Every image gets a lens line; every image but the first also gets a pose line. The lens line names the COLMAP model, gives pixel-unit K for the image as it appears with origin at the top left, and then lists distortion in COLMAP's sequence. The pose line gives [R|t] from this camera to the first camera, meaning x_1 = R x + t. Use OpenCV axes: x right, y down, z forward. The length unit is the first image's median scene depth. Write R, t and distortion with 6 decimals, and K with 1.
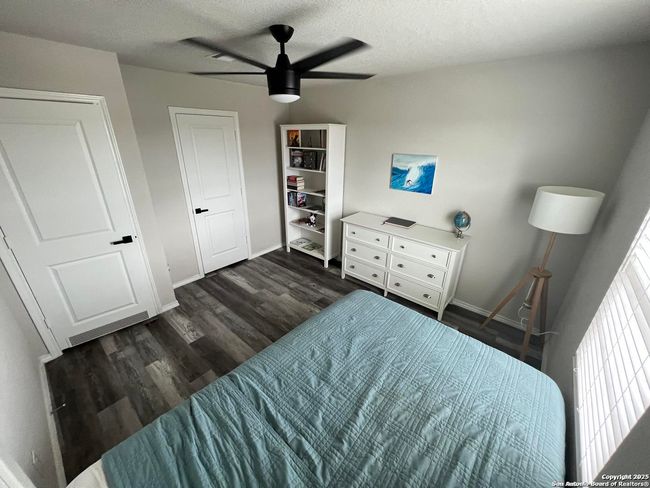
lens RADIAL K [[259.5, 0, 325.3], [0, 259.5, 245.3], [0, 0, 1]] dist [-0.001266, -0.000114]
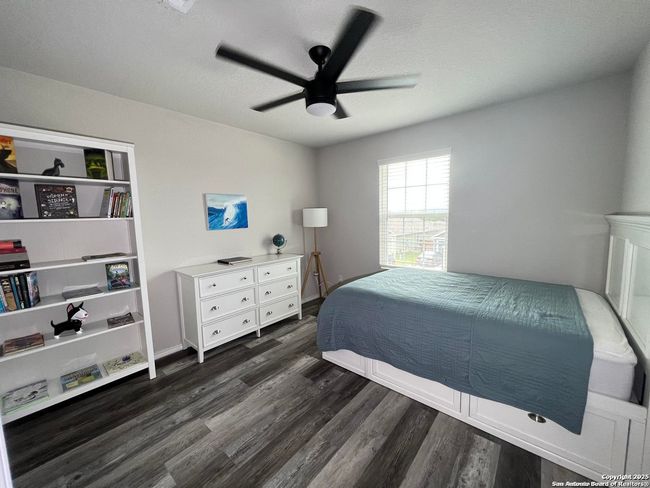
lens RADIAL K [[259.5, 0, 324.5], [0, 259.5, 242.7], [0, 0, 1]] dist [-0.001266, -0.000114]
pose [[-0.003109, -0.114627, 0.993404, -0.677243], [0.417347, 0.902608, 0.105456, -0.110866], [-0.908742, 0.414922, 0.045033, 0.631997]]
